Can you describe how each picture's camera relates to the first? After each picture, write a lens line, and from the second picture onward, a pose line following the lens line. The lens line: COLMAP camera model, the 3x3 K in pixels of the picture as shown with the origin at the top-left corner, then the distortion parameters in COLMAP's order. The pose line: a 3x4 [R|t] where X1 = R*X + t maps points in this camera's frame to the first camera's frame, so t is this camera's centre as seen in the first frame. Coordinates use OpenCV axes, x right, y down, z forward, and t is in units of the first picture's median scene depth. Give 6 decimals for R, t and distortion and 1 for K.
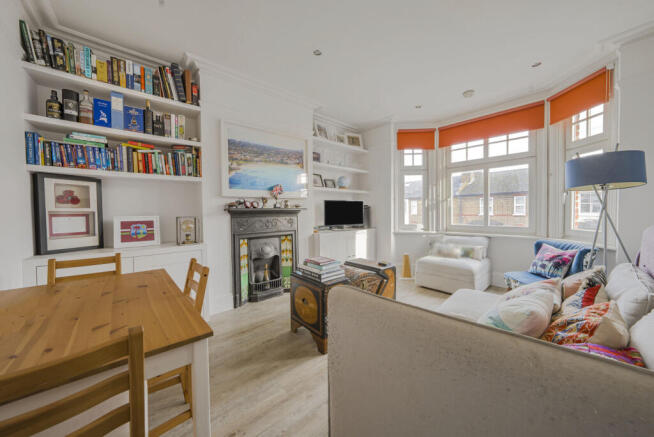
lens RADIAL K [[235.9, 0, 328.3], [0, 235.9, 215.2], [0, 0, 1]] dist [-0.011161, -0.000101]
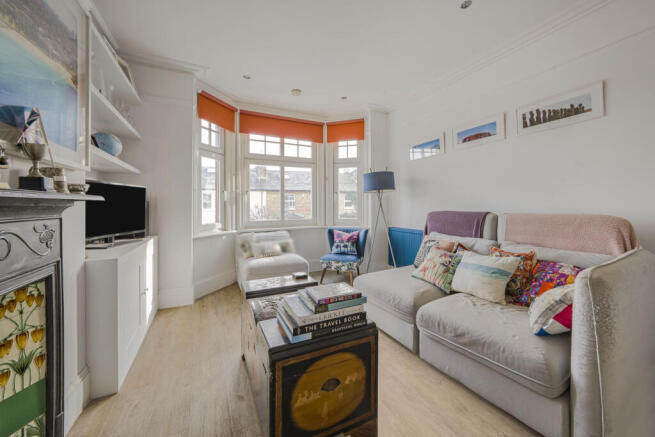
lens RADIAL K [[247.4, 0, 335.2], [0, 247.4, 204.2], [0, 0, 1]] dist [-0.002187, -0.000197]
pose [[0.245055, 0.011213, 0.969444, -0.400849], [0.019273, 0.999679, -0.016435, -0.003590], [-0.969318, 0.022712, 0.244760, 0.567224]]
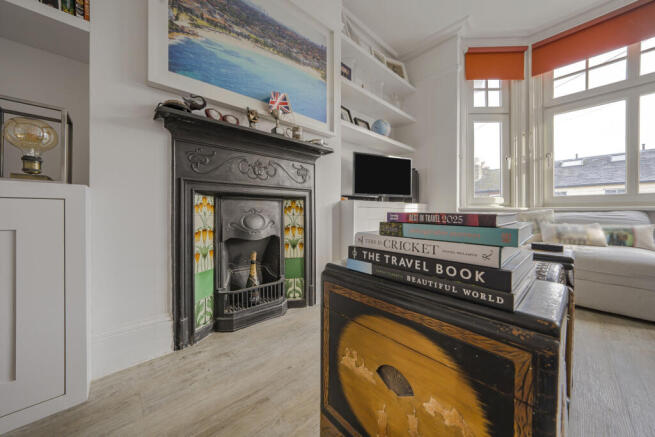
lens RADIAL K [[232.2, 0, 326.7], [0, 232.2, 211.1], [0, 0, 1]] dist [-0.008745, 0.000124]
pose [[0.999798, 0.013497, 0.014920, -0.116776], [-0.013160, 0.999662, -0.022433, 0.128793], [-0.015218, 0.022232, 0.999637, 0.500050]]
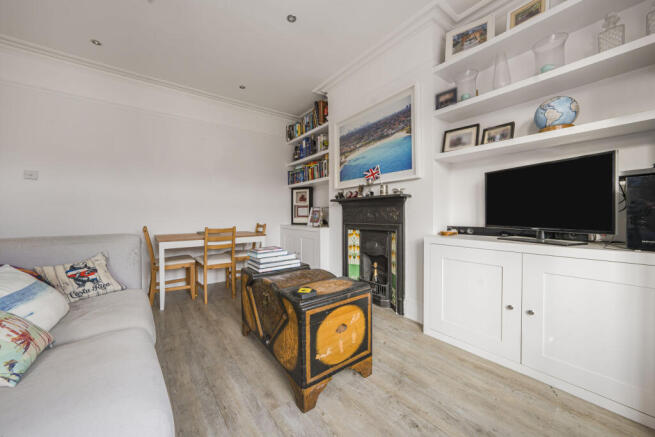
lens RADIAL K [[236.3, 0, 328.8], [0, 236.3, 215.2], [0, 0, 1]] dist [-0.011161, -0.000101]
pose [[-0.068777, 0.011796, -0.997562, 0.597815], [-0.017184, 0.999768, 0.013007, 0.027406], [0.997484, 0.018037, -0.068558, 0.884212]]
